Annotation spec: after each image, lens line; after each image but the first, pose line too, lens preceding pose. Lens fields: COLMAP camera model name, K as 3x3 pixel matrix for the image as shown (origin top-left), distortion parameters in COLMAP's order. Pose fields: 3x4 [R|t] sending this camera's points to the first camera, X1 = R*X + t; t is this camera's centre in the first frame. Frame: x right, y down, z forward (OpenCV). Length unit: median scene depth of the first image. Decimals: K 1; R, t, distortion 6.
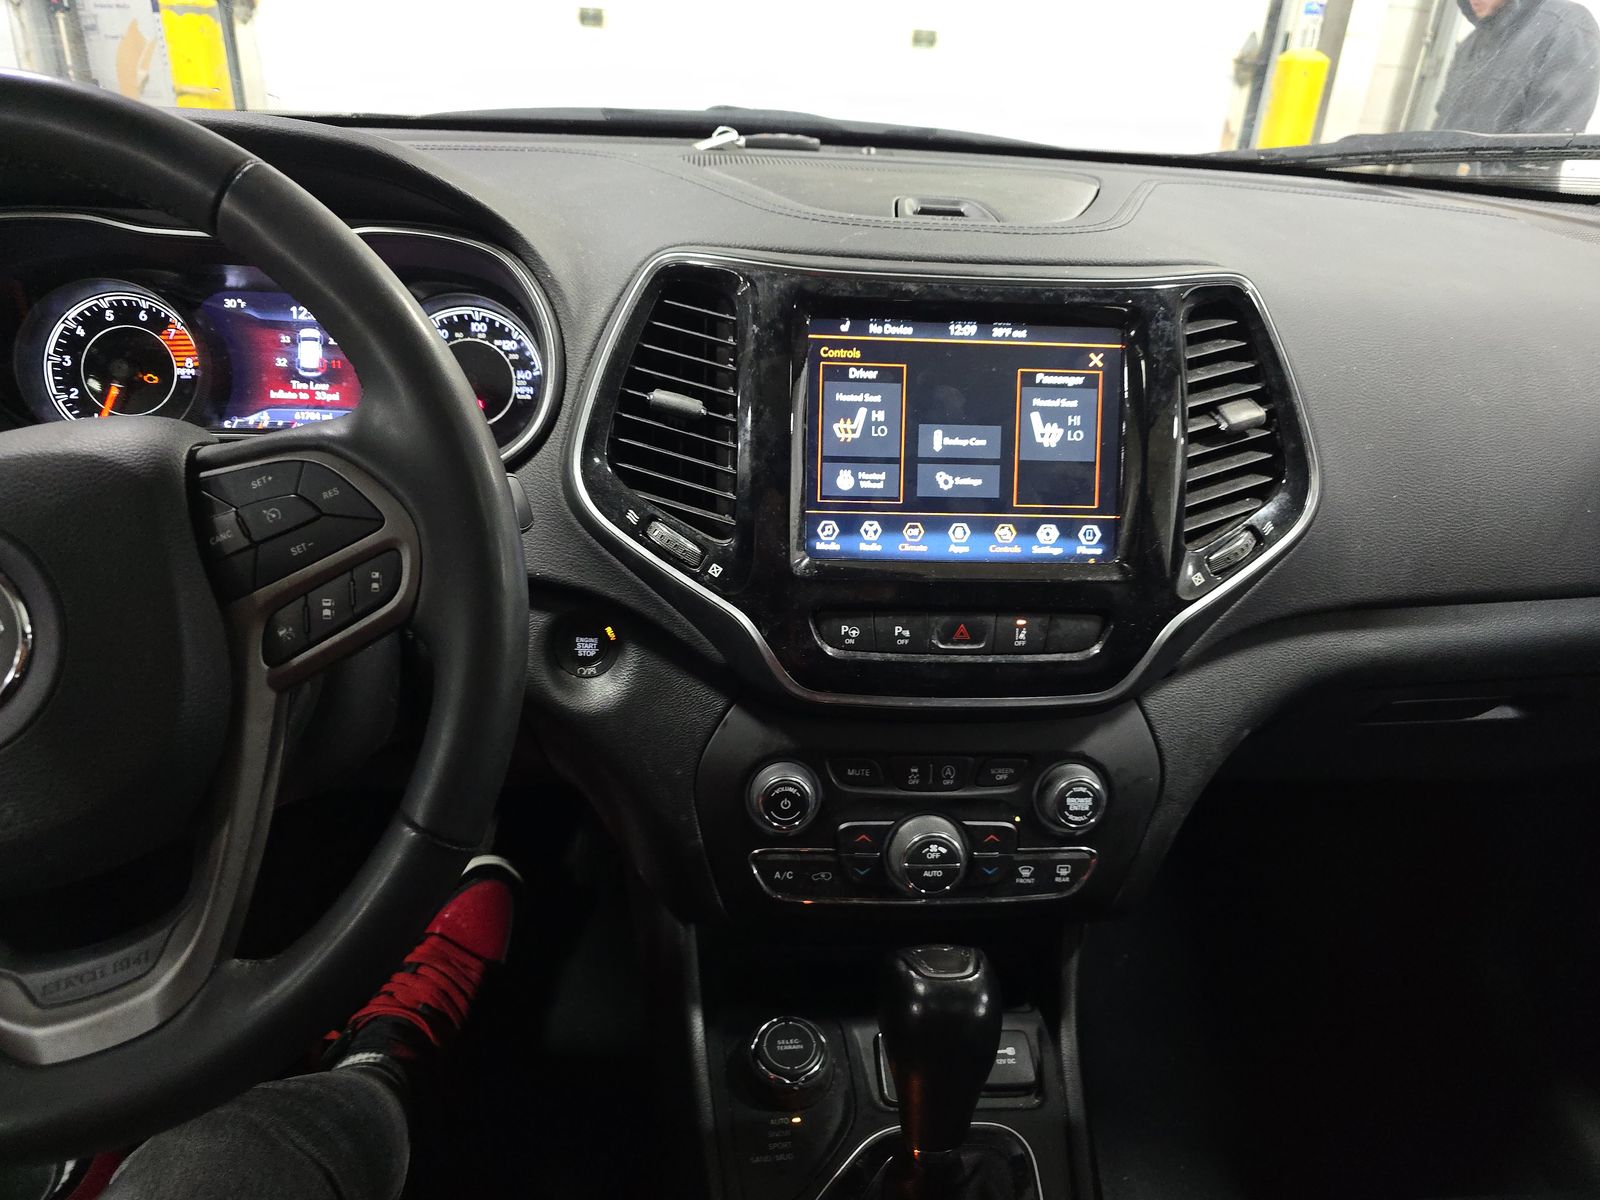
lens RADIAL K [[1073.1, 0, 800.0], [0, 1073.1, 600.0], [0, 0, 1]] dist [0.077117, -0.093855]
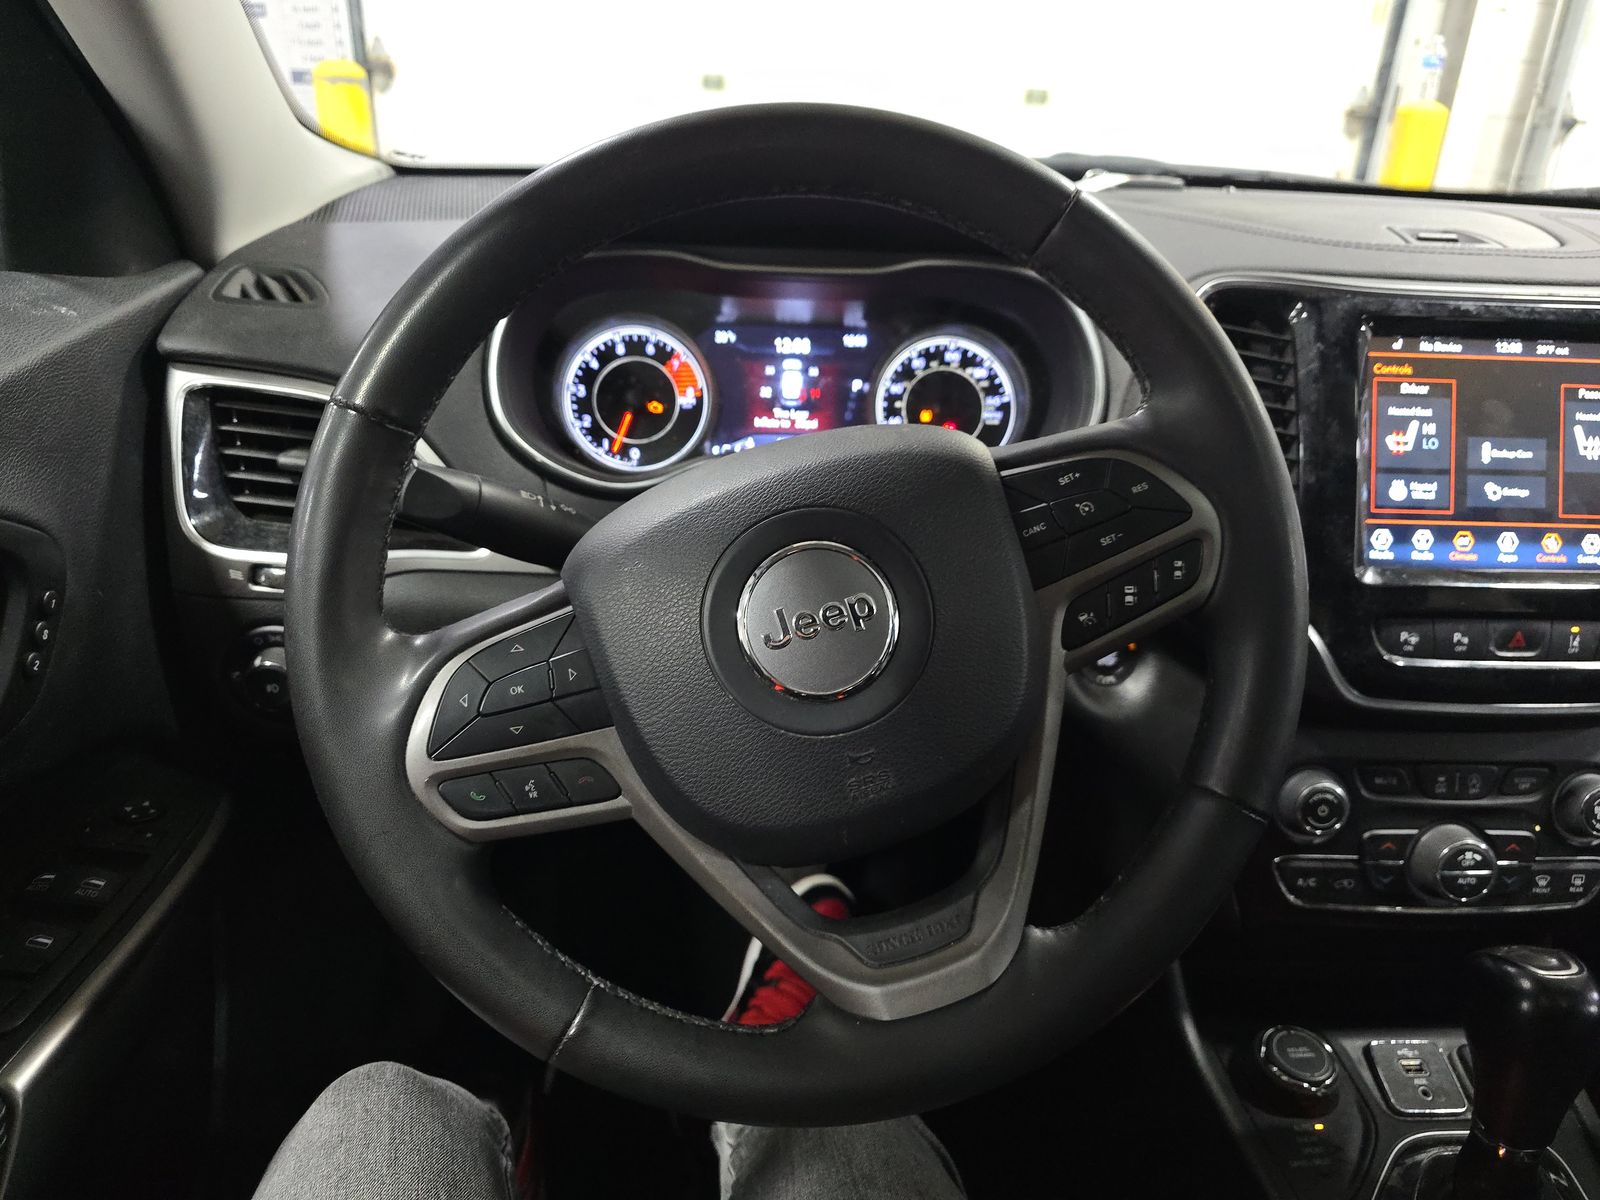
lens RADIAL K [[1086.2, 0, 800.0], [0, 1086.2, 600.0], [0, 0, 1]] dist [0.049058, -0.059538]
pose [[0.999406, -0.000082, -0.034458, -0.465206], [-0.001633, 0.998760, -0.049750, 0.043140], [0.034419, 0.049777, 0.998167, -0.059327]]
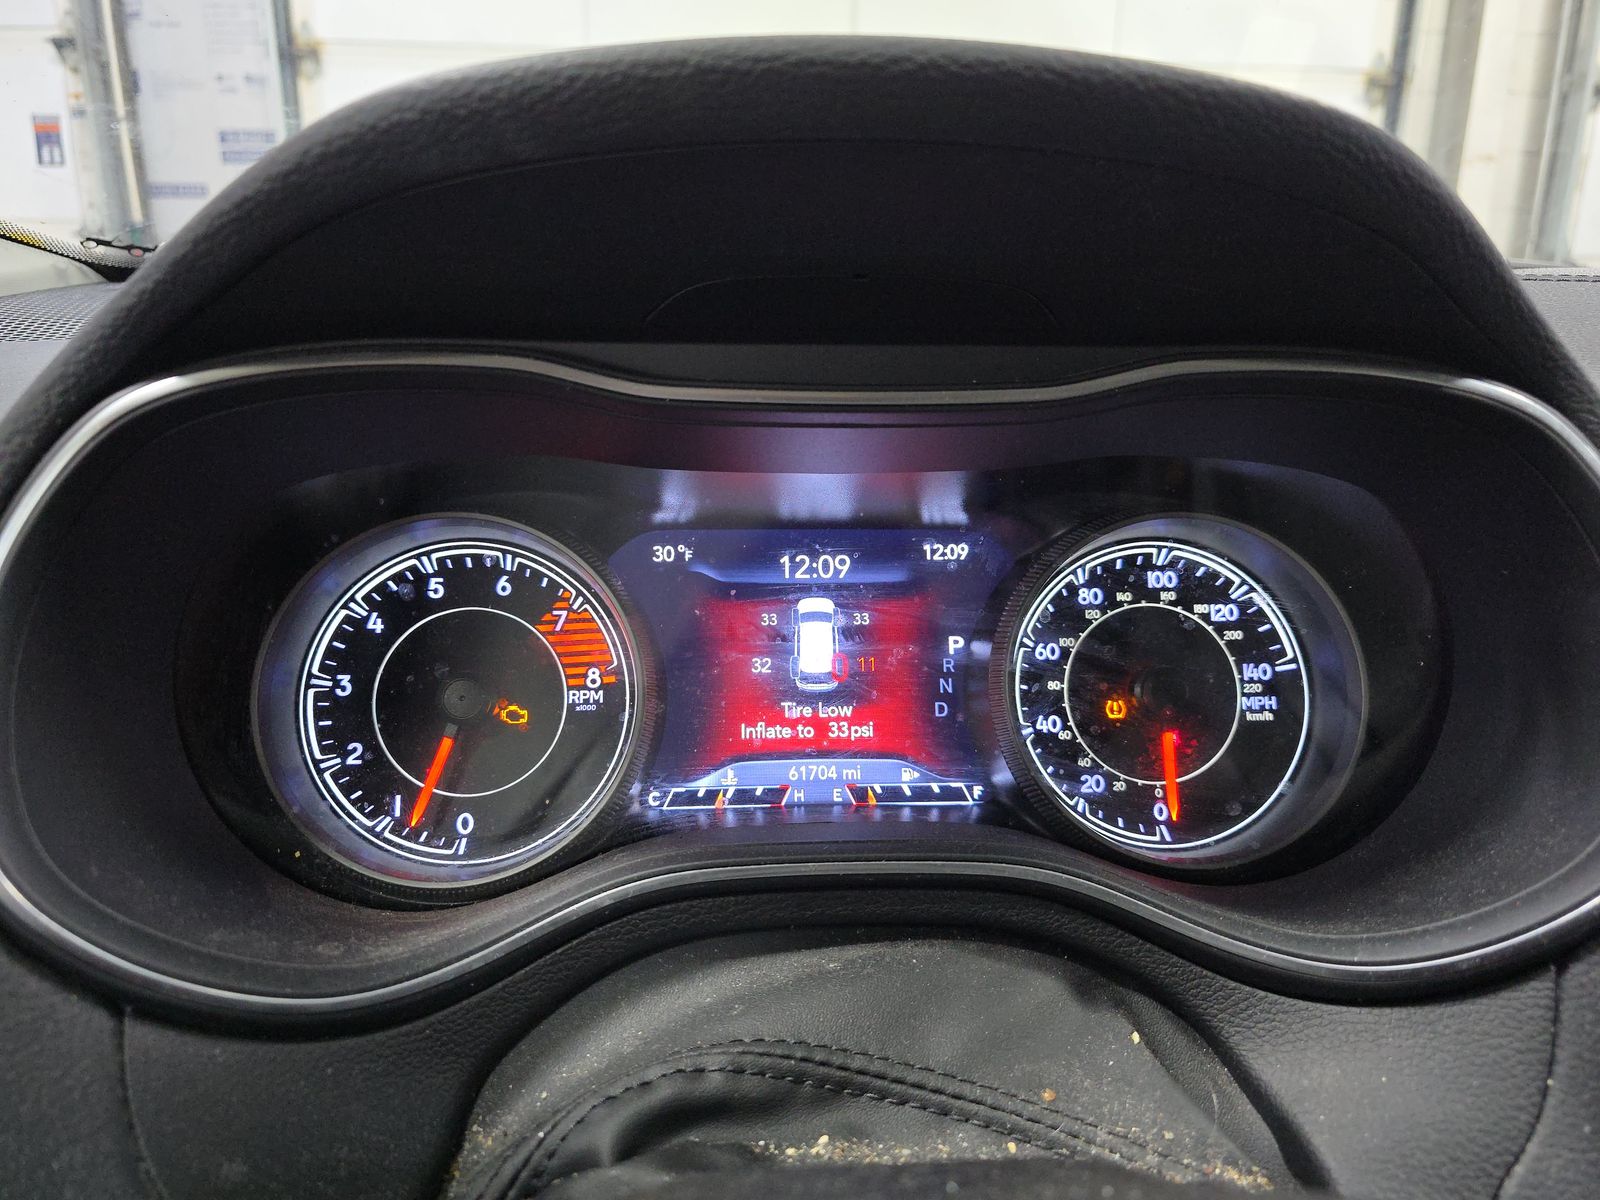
lens RADIAL K [[1086.0, 0, 800.0], [0, 1086.0, 600.0], [0, 0, 1]] dist [0.047884, -0.038024]
pose [[0.999235, -0.036406, -0.014300, -0.516118], [0.032964, 0.980618, -0.193137, -0.174222], [0.021054, 0.192518, 0.981067, 0.587096]]
